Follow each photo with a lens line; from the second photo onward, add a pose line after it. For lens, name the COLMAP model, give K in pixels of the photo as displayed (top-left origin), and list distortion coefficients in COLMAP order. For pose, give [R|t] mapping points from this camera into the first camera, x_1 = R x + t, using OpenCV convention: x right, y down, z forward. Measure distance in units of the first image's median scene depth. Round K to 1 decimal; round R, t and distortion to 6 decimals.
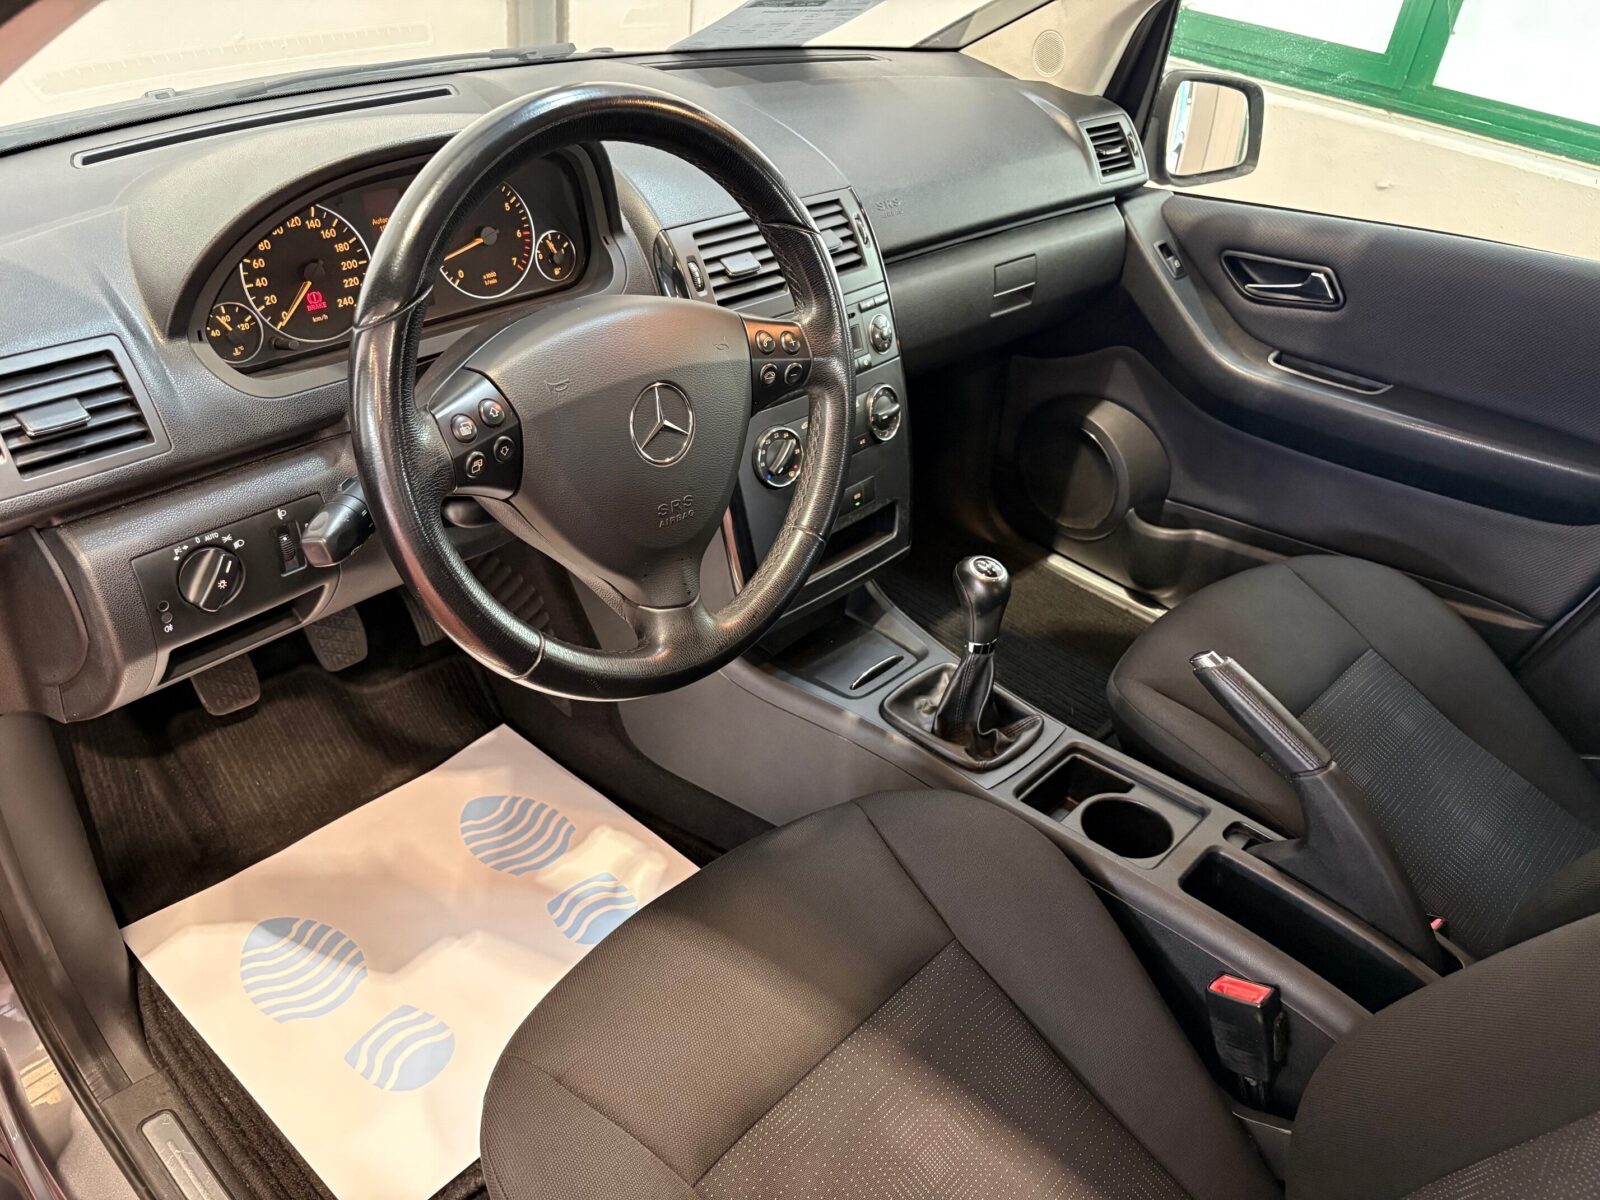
lens RADIAL K [[1184.2, 0, 781.7], [0, 1184.2, 603.8], [0, 0, 1]] dist [0.039886, -0.050147]
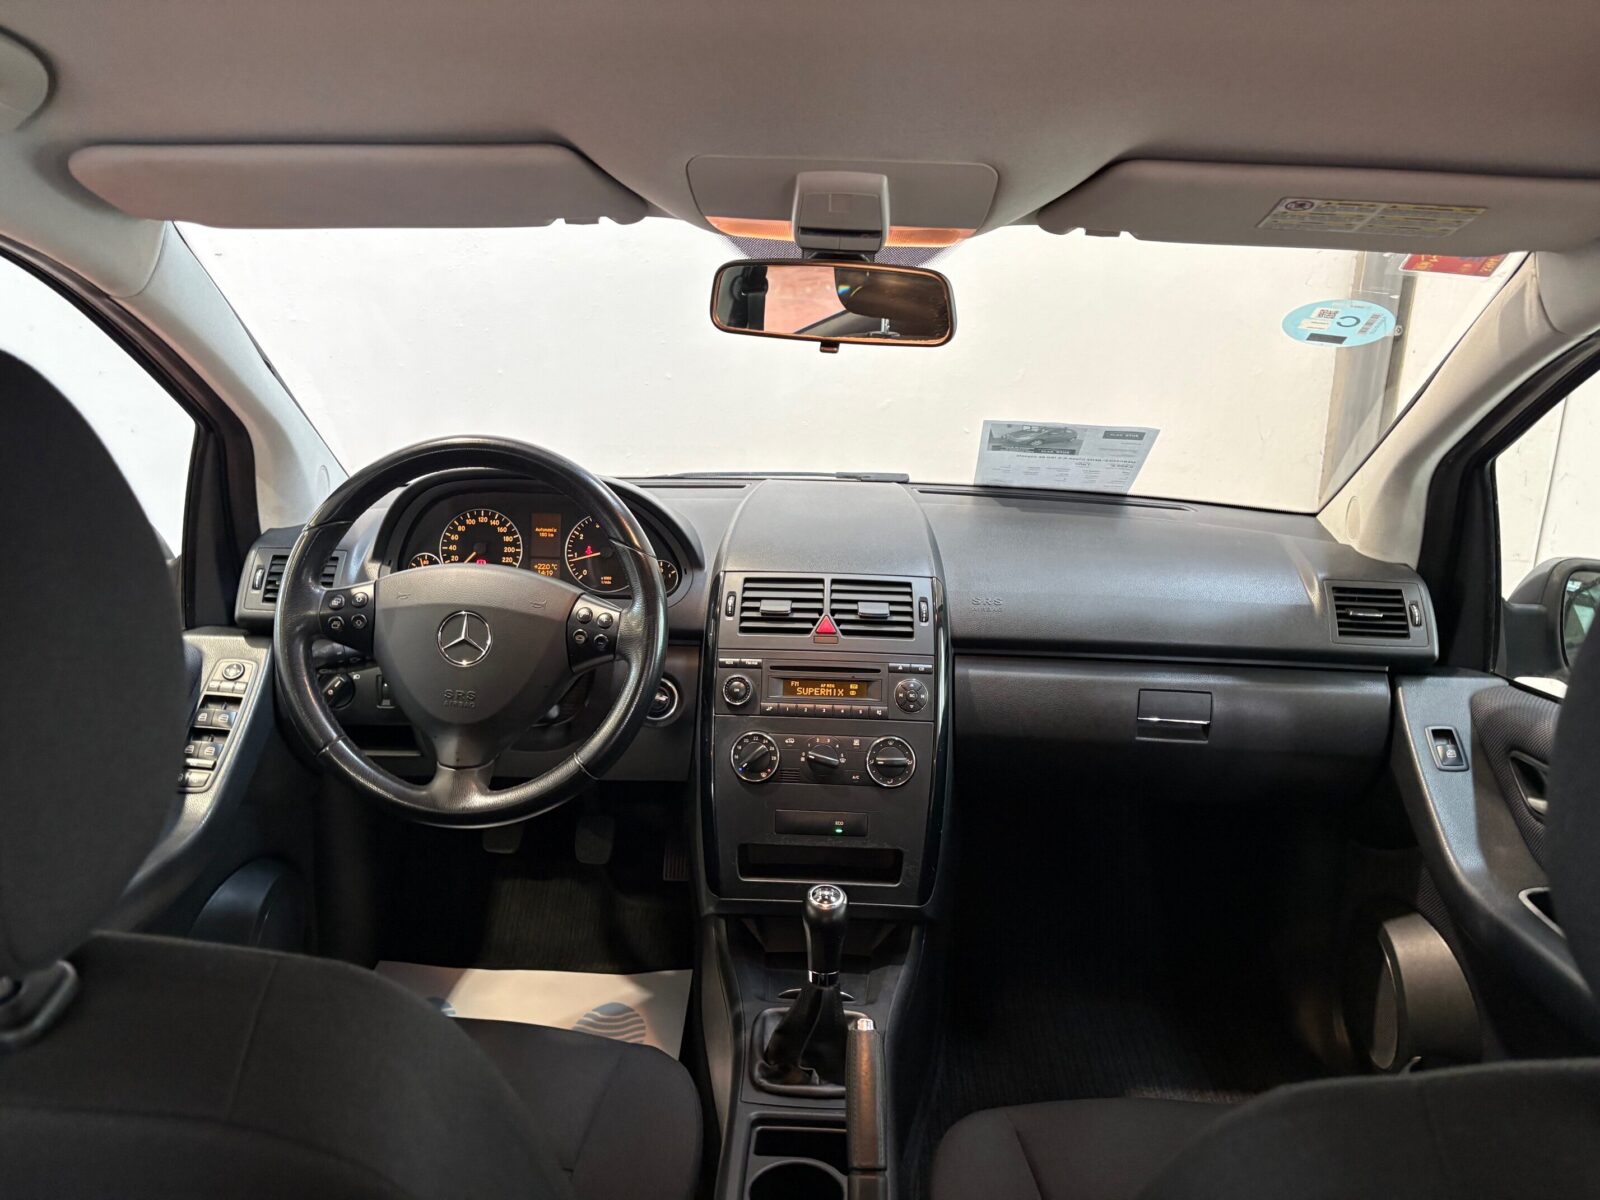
lens RADIAL K [[1184.2, 0, 799.9], [0, 1184.2, 616.0], [0, 0, 1]] dist [0.039886, -0.050147]
pose [[0.673116, 0.136597, -0.726812, 0.936792], [-0.399334, 0.894332, -0.201751, -0.030003], [0.622453, 0.426042, 0.656537, 0.188226]]
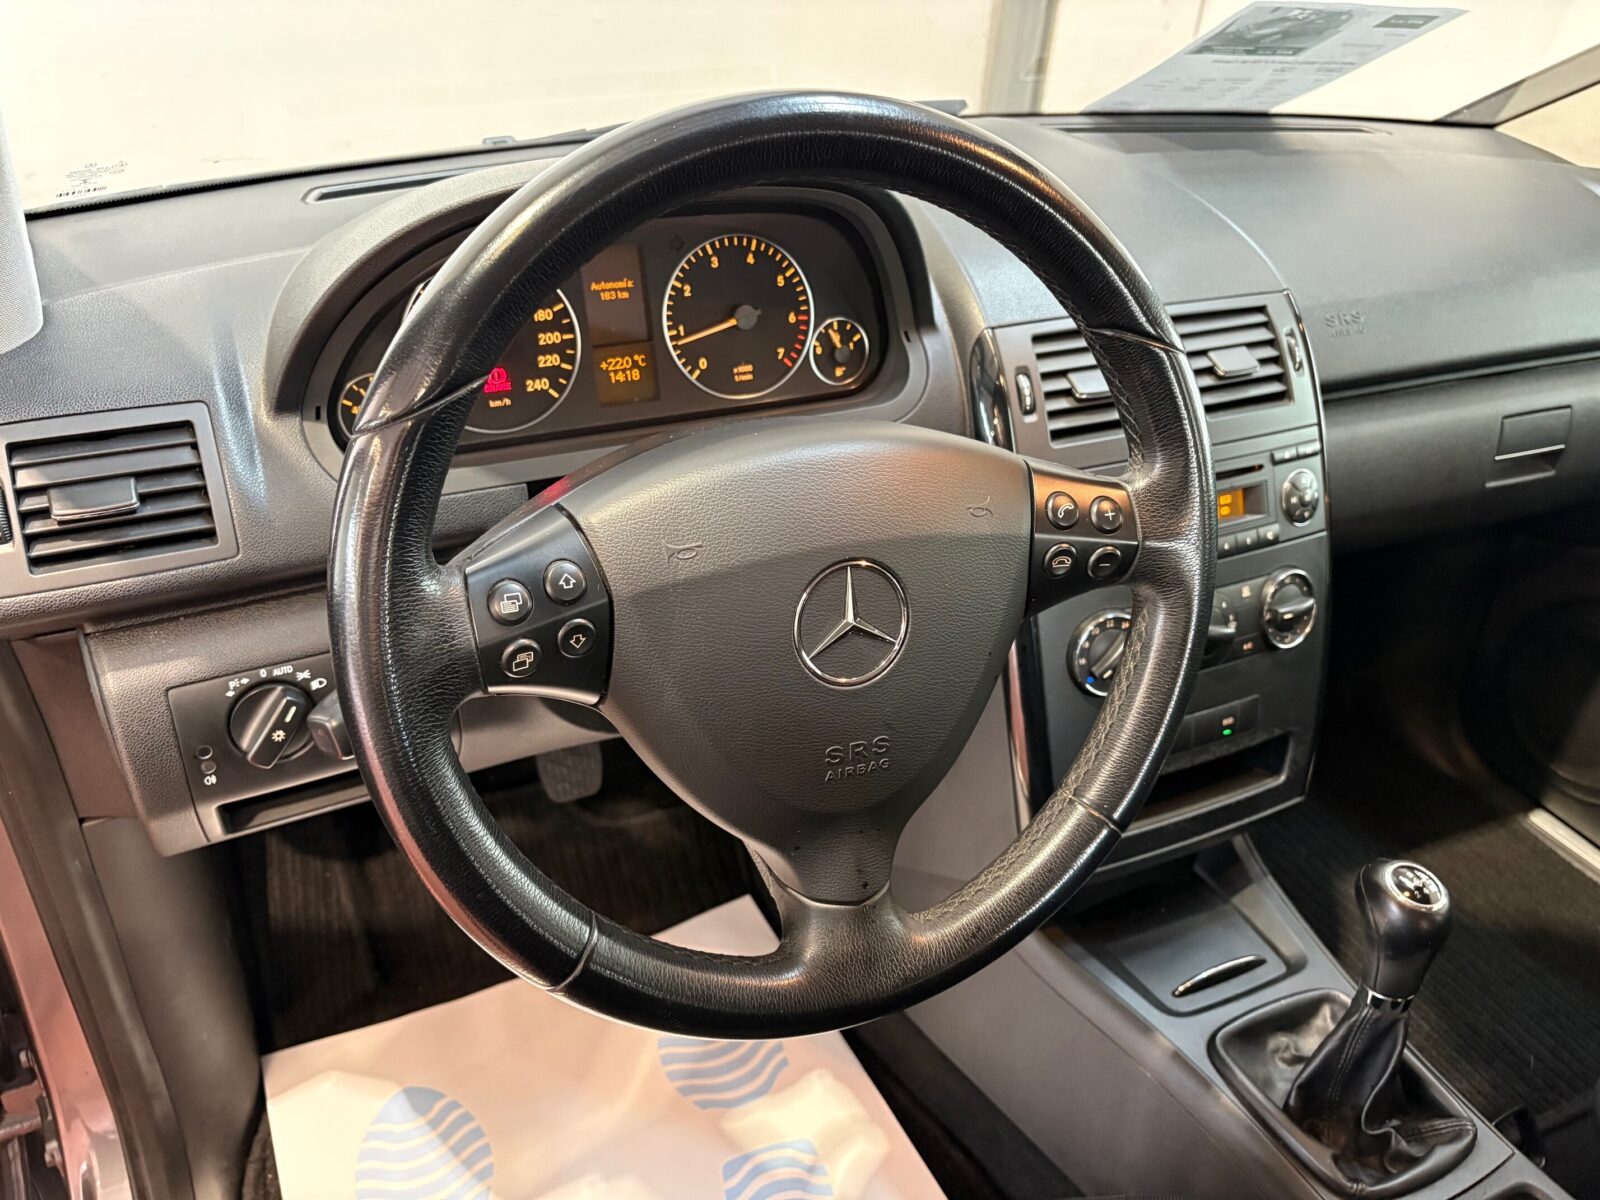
lens RADIAL K [[1184.2, 0, 805.6], [0, 1184.2, 601.7], [0, 0, 1]] dist [0.039886, -0.050147]
pose [[0.931846, 0.154402, -0.328365, 0.059034], [-0.178542, 0.982926, -0.044488, -0.096861], [0.315890, 0.100083, 0.943503, 0.294955]]
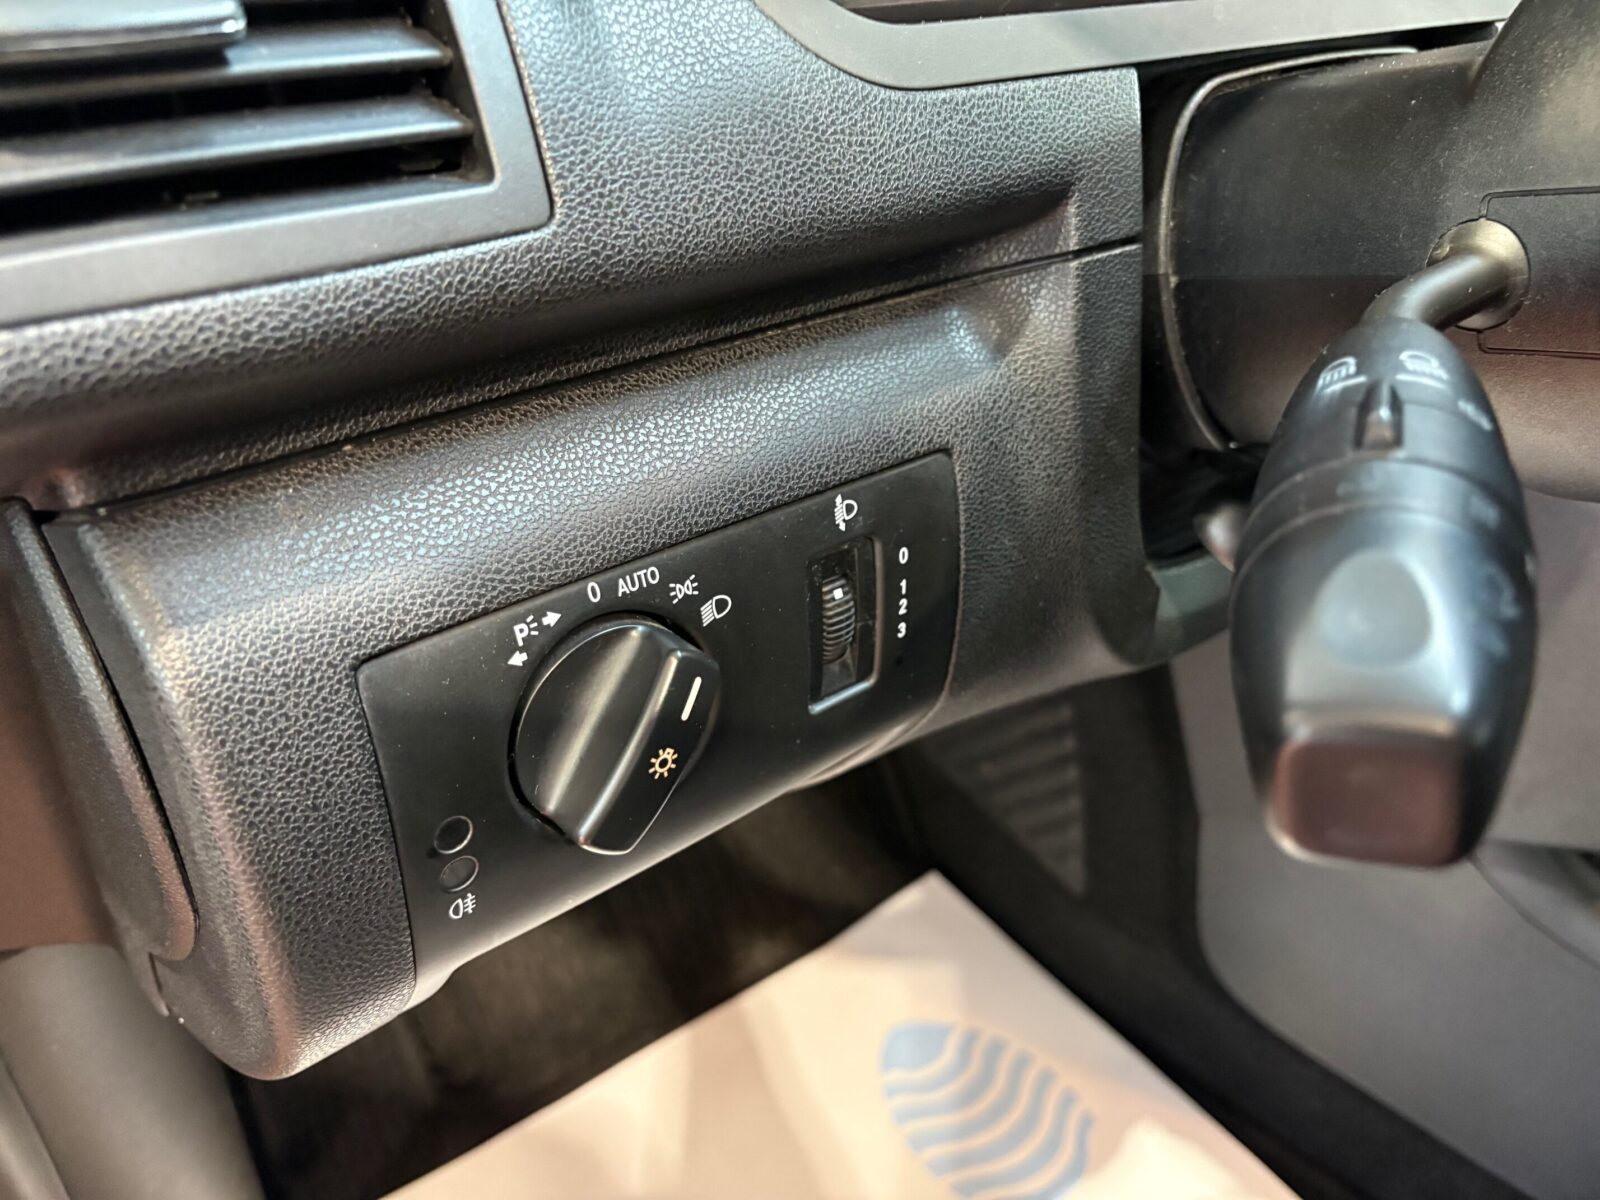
lens RADIAL K [[1184.2, 0, 782.7], [0, 1184.2, 584.7], [0, 0, 1]] dist [0.039886, -0.050147]
pose [[0.982817, 0.090696, -0.160767, -0.310299], [-0.091704, 0.995786, 0.001155, -0.045388], [0.160194, 0.013608, 0.986992, 0.568986]]
